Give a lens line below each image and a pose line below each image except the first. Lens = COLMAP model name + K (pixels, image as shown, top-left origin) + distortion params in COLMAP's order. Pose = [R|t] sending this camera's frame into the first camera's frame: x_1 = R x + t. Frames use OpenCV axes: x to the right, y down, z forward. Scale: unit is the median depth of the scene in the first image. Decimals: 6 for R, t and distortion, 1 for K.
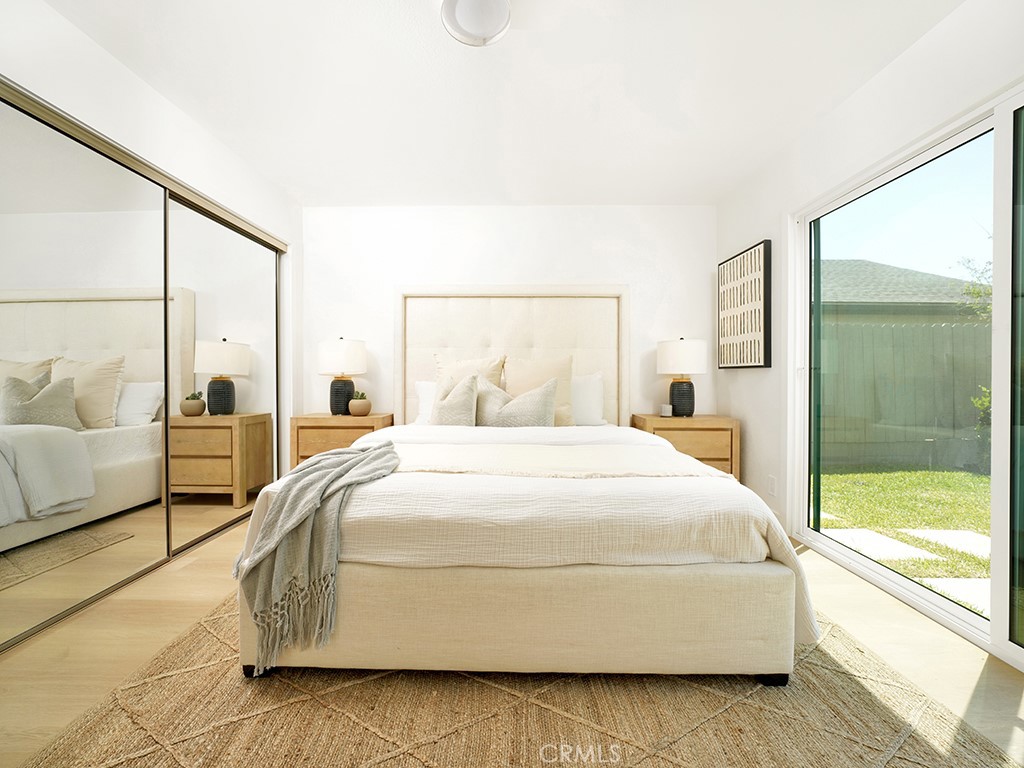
lens RADIAL K [[389.5, 0, 545.8], [0, 389.5, 378.5], [0, 0, 1]] dist [-0.019652, -0.000025]
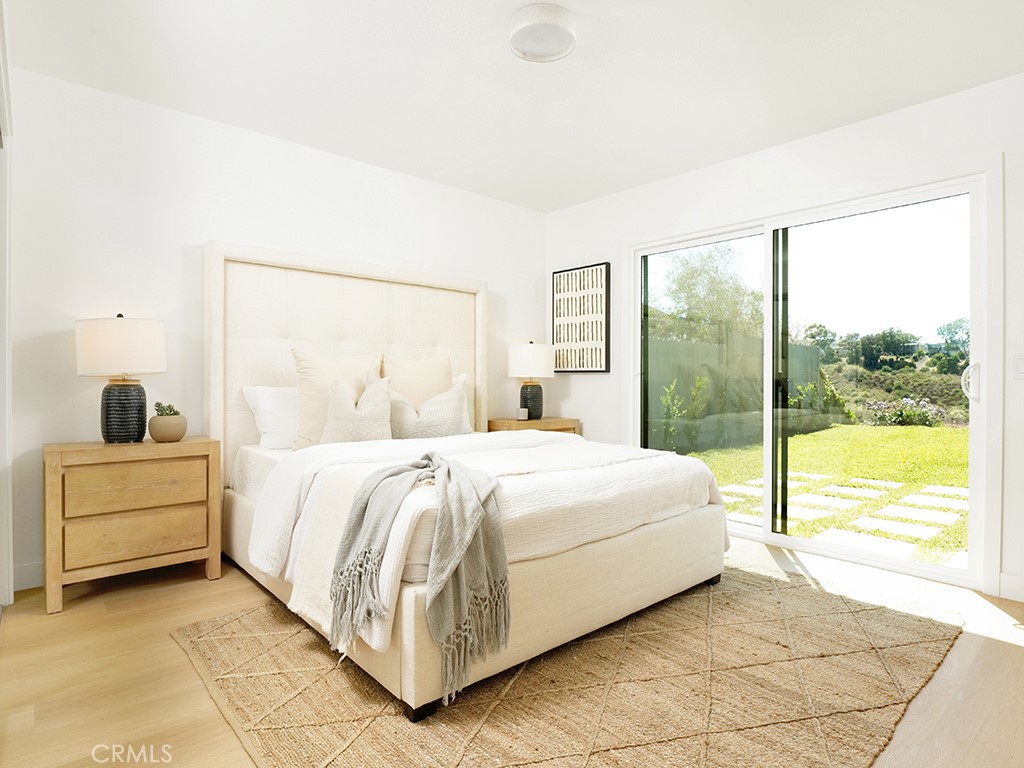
lens RADIAL K [[567.4, 0, 501.1], [0, 567.4, 384.7], [0, 0, 1]] dist [-0.031735, -0.000012]
pose [[0.742442, -0.004871, 0.669893, -0.790681], [0.000610, 0.999978, 0.006595, -0.002502], [-0.669910, -0.004488, 0.742429, -0.047414]]
